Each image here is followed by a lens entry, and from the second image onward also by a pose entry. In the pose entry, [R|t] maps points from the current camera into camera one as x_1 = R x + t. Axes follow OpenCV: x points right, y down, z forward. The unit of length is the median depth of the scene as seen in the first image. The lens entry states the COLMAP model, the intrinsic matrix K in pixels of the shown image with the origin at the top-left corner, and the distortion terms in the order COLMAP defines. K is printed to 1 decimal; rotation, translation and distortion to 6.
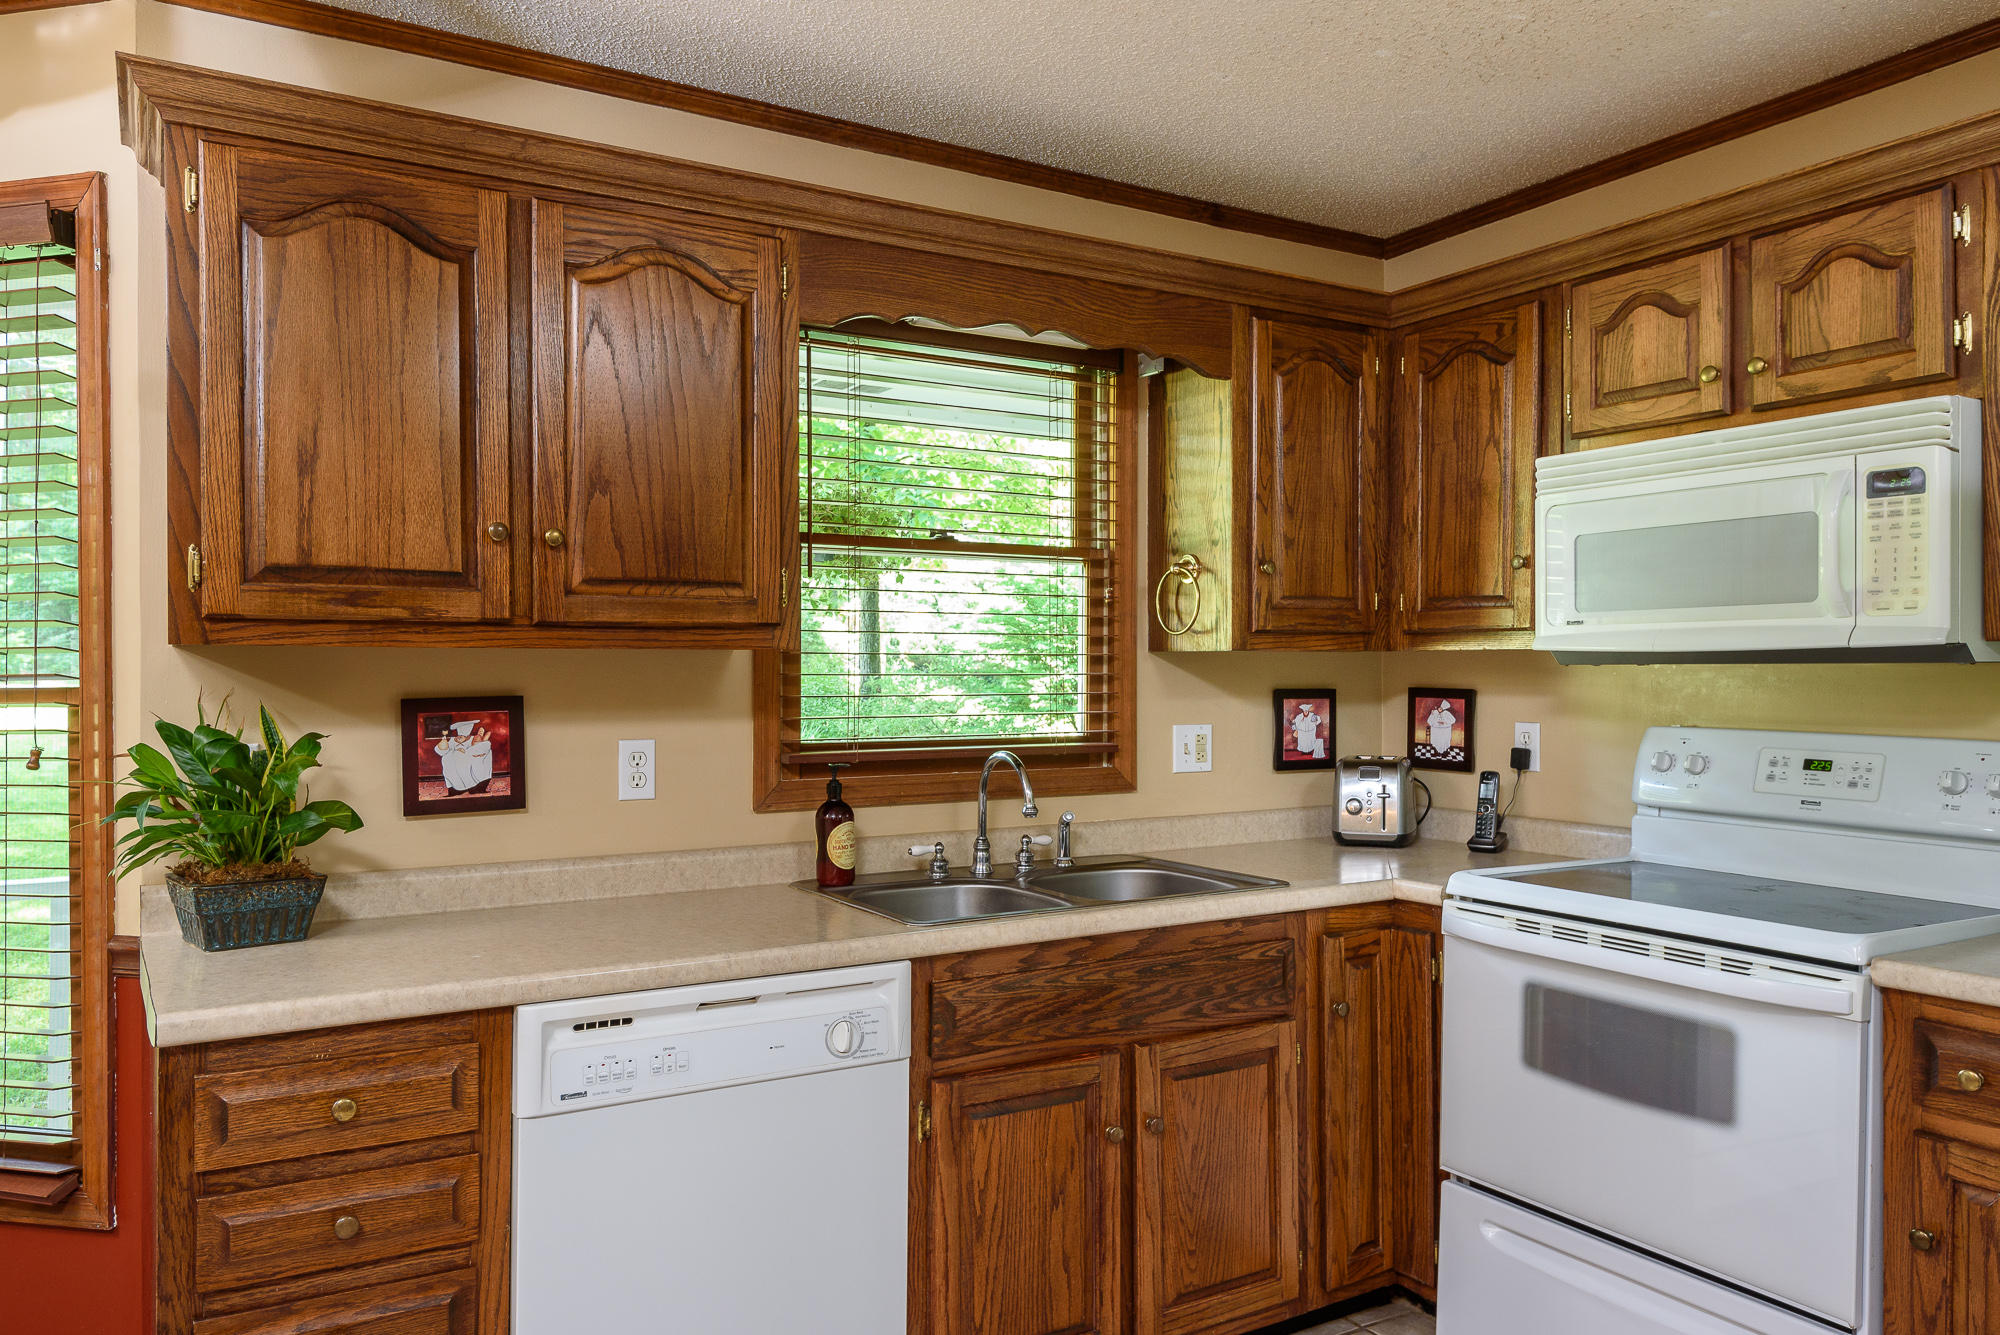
lens RADIAL K [[1414.1, 0, 1009.2], [0, 1414.1, 673.0], [0, 0, 1]] dist [0.031519, -0.031355]
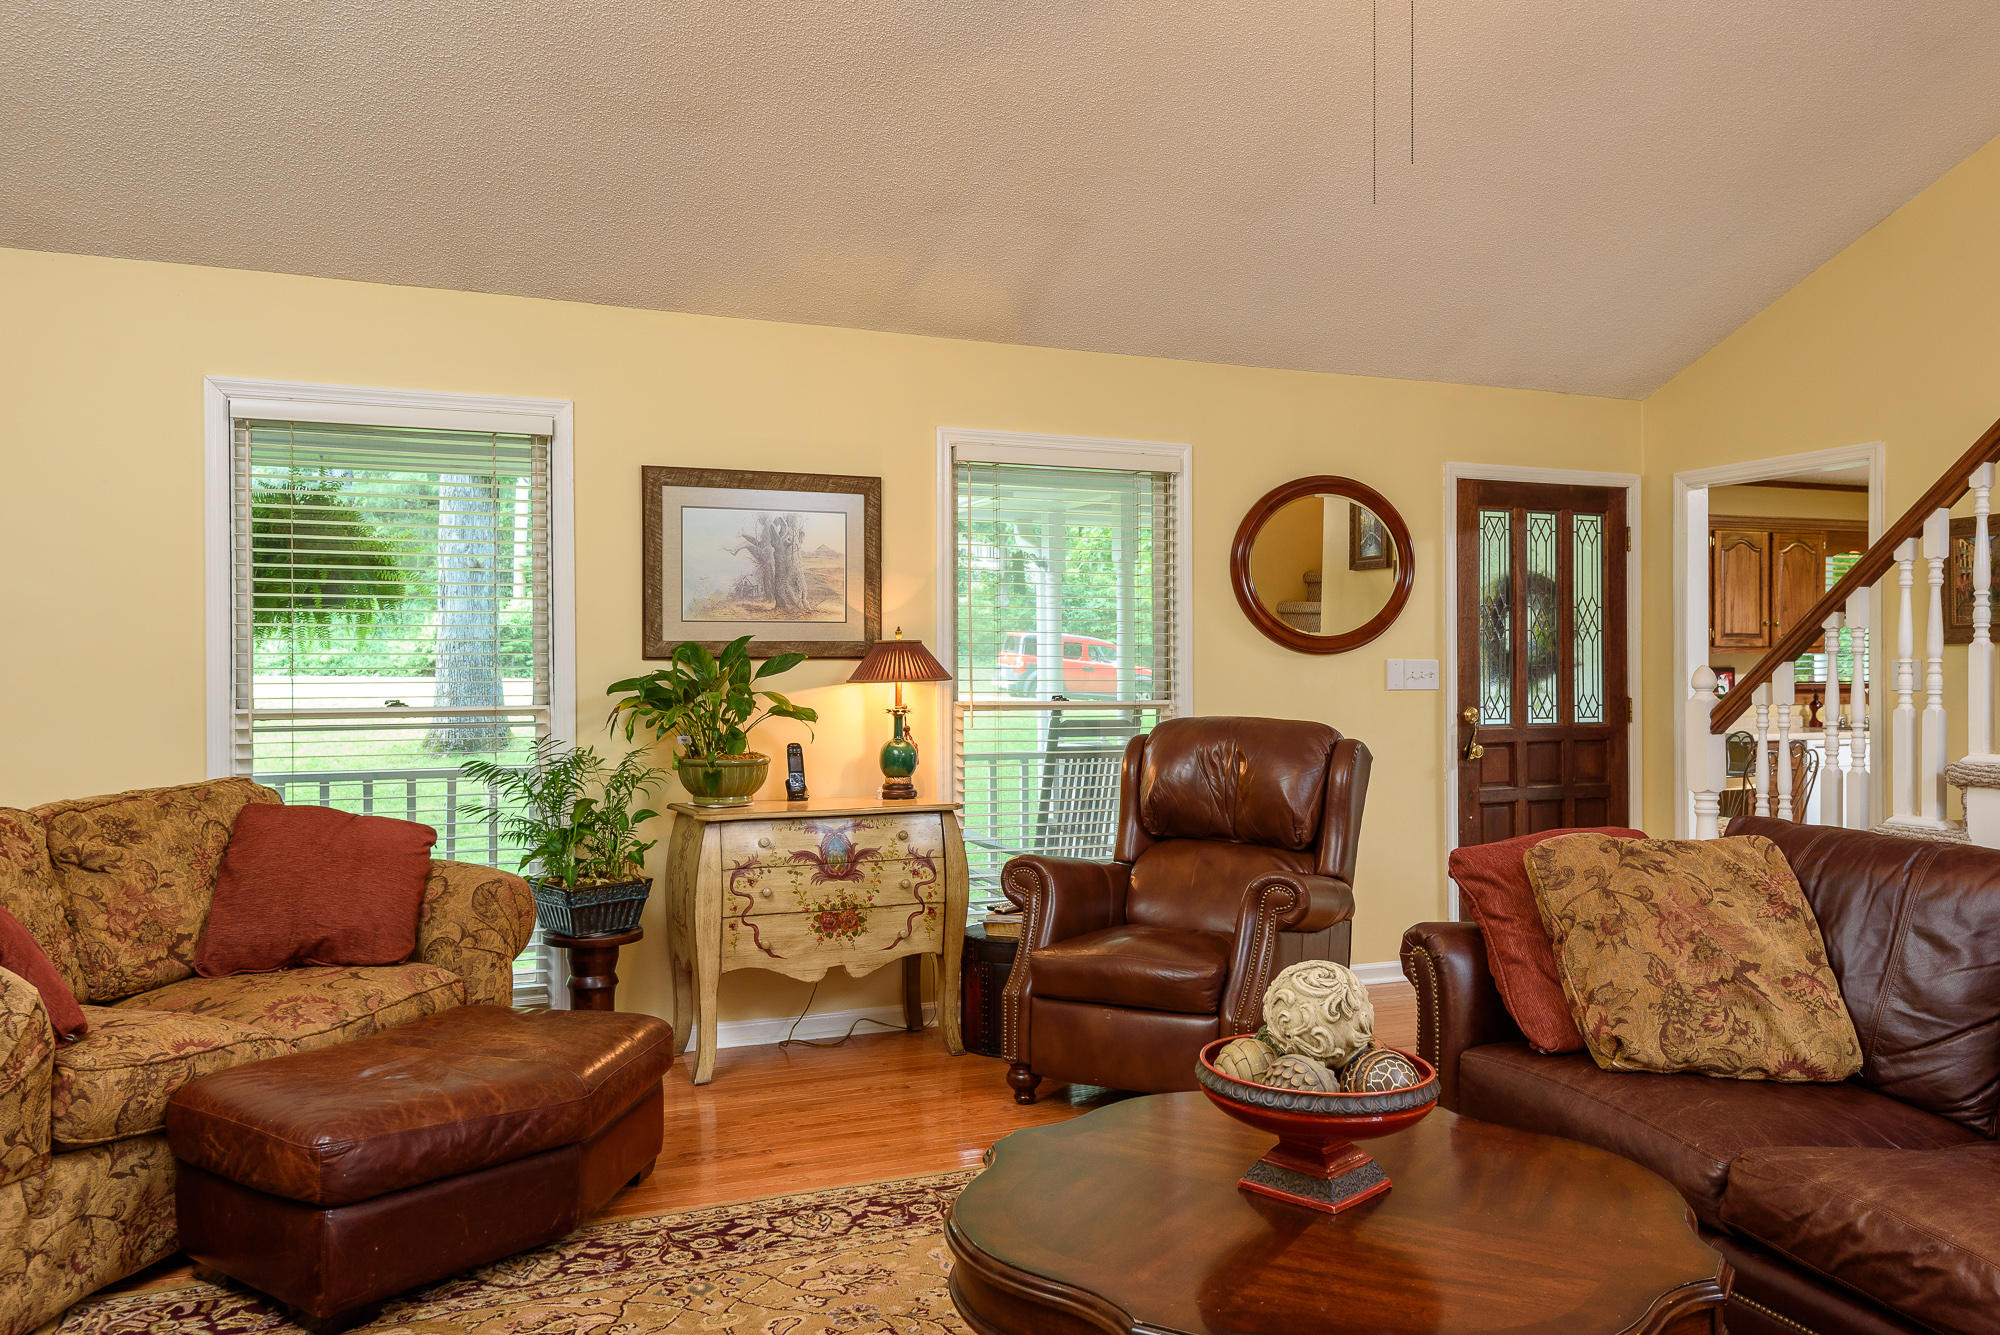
lens RADIAL K [[1506.7, 0, 1019.4], [0, 1506.7, 662.9], [0, 0, 1]] dist [-0.006512, 0.000982]
pose [[0.990192, -0.005077, -0.139618, -1.666353], [0.004403, 0.999977, -0.005138, 0.016870], [0.139641, 0.004473, 0.990192, -3.025416]]
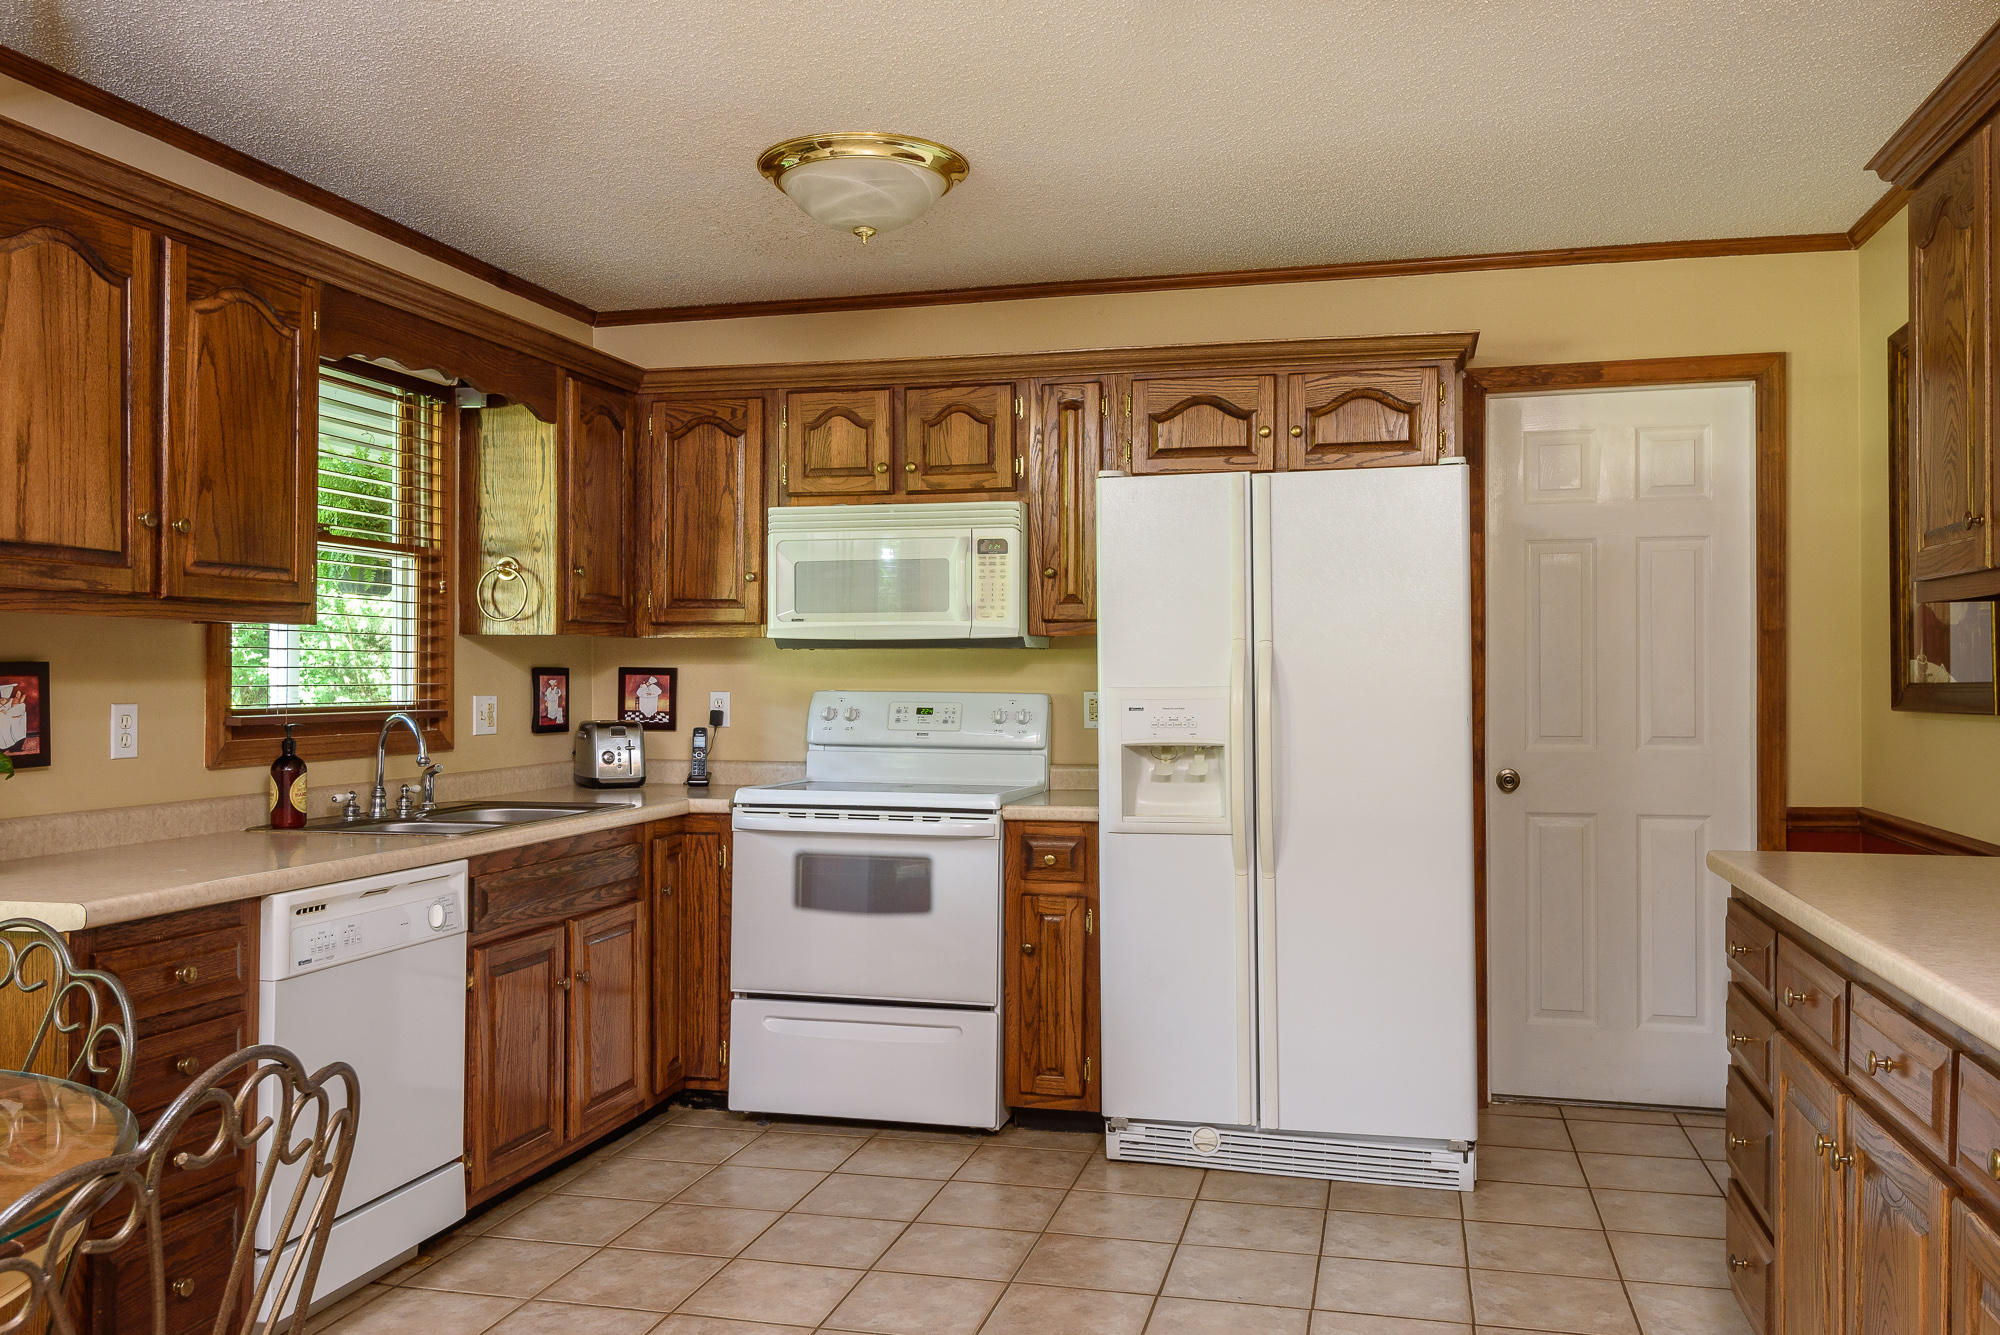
lens RADIAL K [[1638.4, 0, 1036.8], [0, 1638.4, 675.8], [0, 0, 1]] dist [0.029700, -0.023264]
pose [[0.697291, 0.001448, 0.716786, -0.786031], [-0.000108, 0.999998, -0.001915, 0.031615], [-0.716788, 0.001258, 0.697290, -0.458780]]
